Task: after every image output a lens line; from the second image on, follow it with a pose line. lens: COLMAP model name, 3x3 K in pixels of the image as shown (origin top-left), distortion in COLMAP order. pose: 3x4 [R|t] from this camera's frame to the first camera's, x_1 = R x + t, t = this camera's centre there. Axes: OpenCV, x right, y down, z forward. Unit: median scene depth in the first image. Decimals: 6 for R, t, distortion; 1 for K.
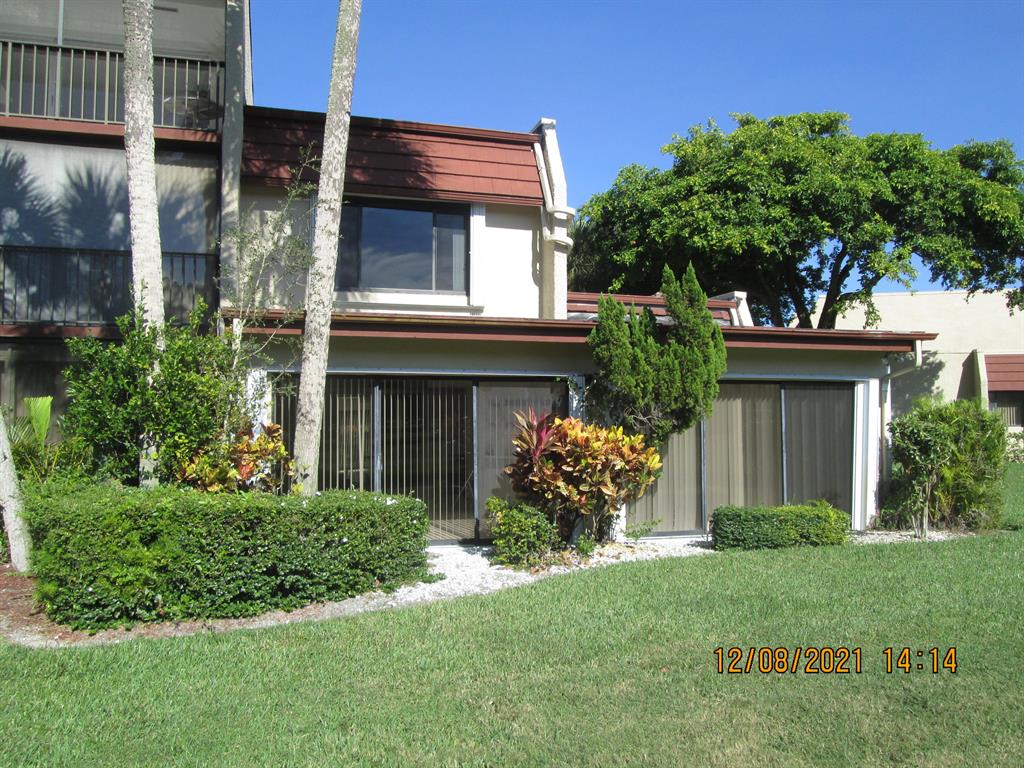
lens RADIAL K [[867.5, 0, 512.0], [0, 867.5, 384.0], [0, 0, 1]] dist [-0.021134, -0.013312]
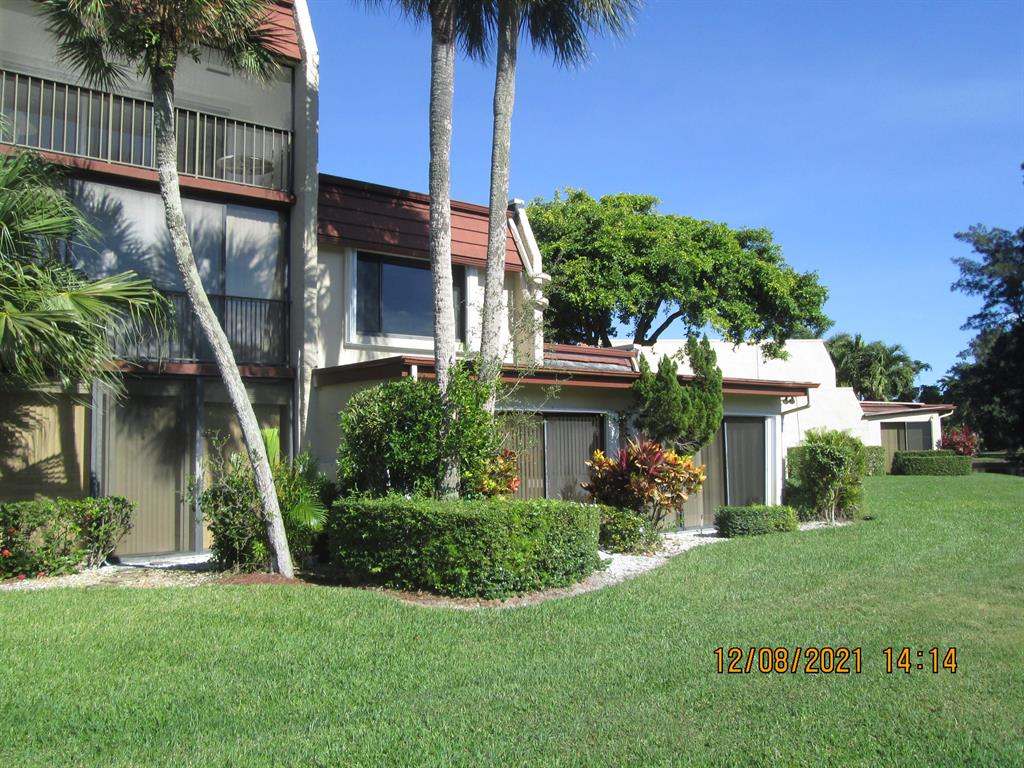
lens RADIAL K [[867.5, 0, 512.0], [0, 867.5, 384.0], [0, 0, 1]] dist [-0.021134, -0.013312]
pose [[0.935846, 0.016345, 0.352031, -0.434149], [-0.004473, 0.999394, -0.034513, -0.005085], [-0.352382, 0.030724, 0.935352, -0.142704]]
